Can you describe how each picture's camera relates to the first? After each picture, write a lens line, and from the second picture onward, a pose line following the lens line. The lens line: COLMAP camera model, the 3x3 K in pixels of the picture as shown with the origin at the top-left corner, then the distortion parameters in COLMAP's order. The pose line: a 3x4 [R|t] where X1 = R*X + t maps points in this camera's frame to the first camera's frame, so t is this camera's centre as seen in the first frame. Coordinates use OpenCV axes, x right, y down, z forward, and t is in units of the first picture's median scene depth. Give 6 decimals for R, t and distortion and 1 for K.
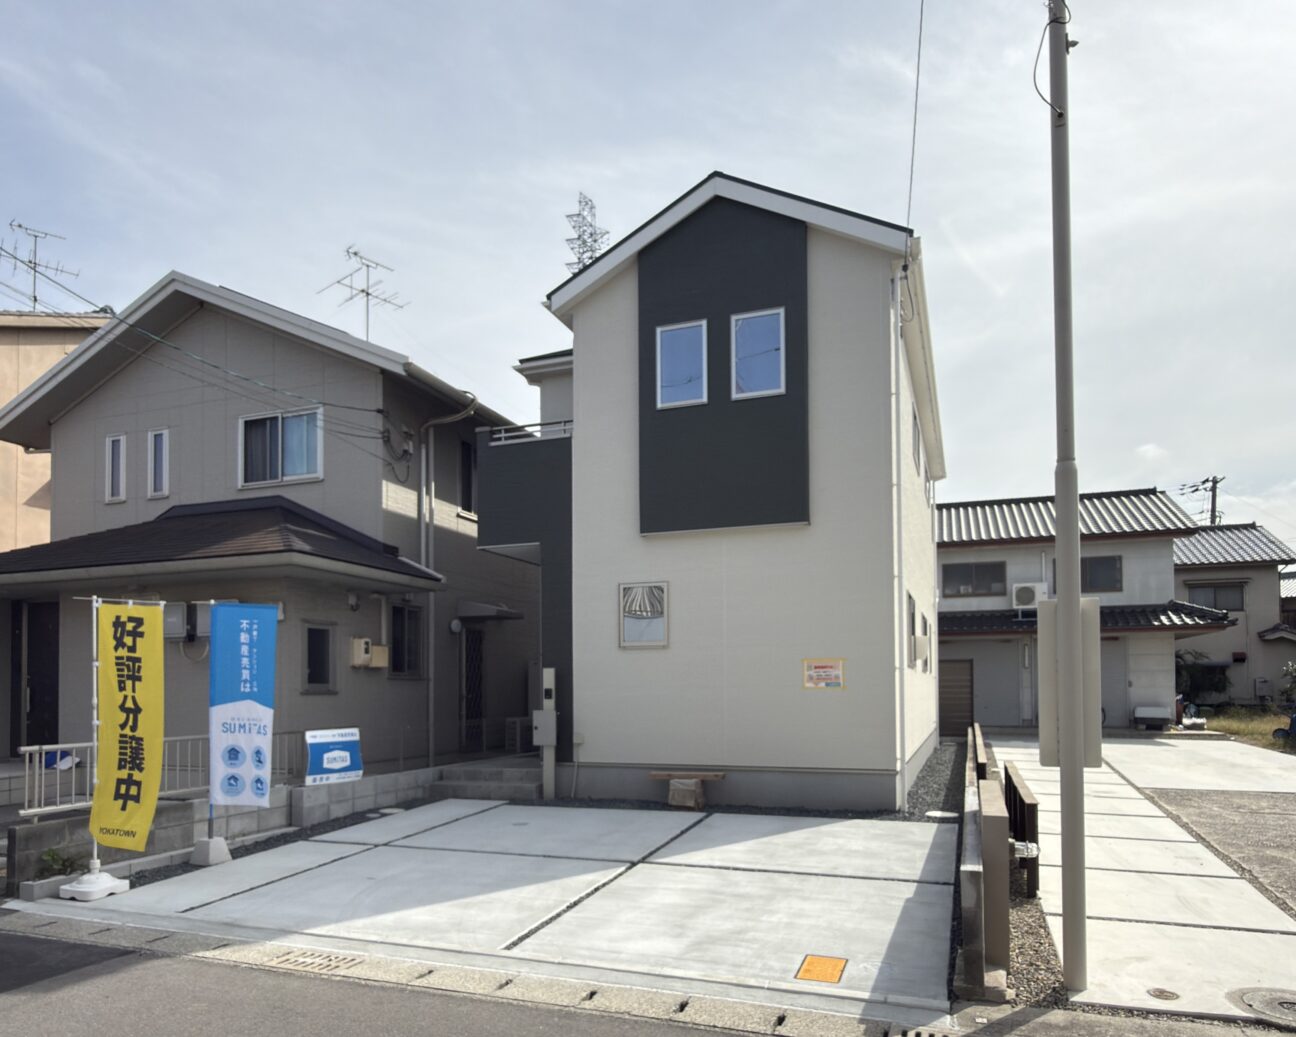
lens RADIAL K [[874.1, 0, 657.6], [0, 874.1, 669.2], [0, 0, 1]] dist [-0.001808, 0.005266]
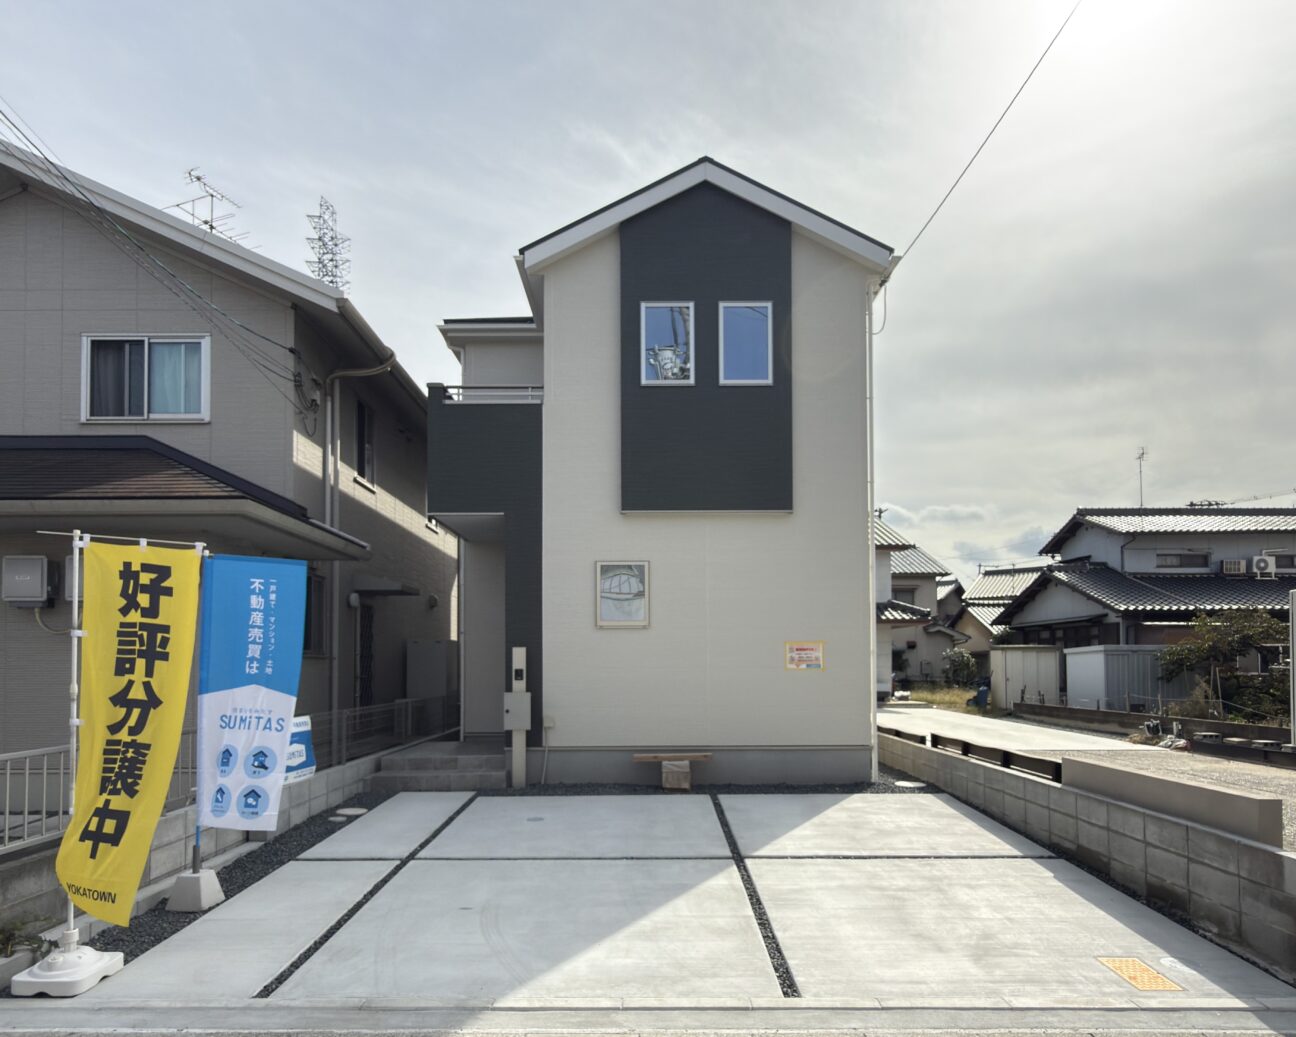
lens RADIAL K [[755.4, 0, 673.5], [0, 755.4, 649.6], [0, 0, 1]] dist [0.002258, -0.000992]
pose [[0.939351, 0.010700, 0.342790, -0.248306], [-0.010306, 0.999942, -0.002970, 0.002000], [-0.342802, -0.000743, 0.939407, 0.184029]]
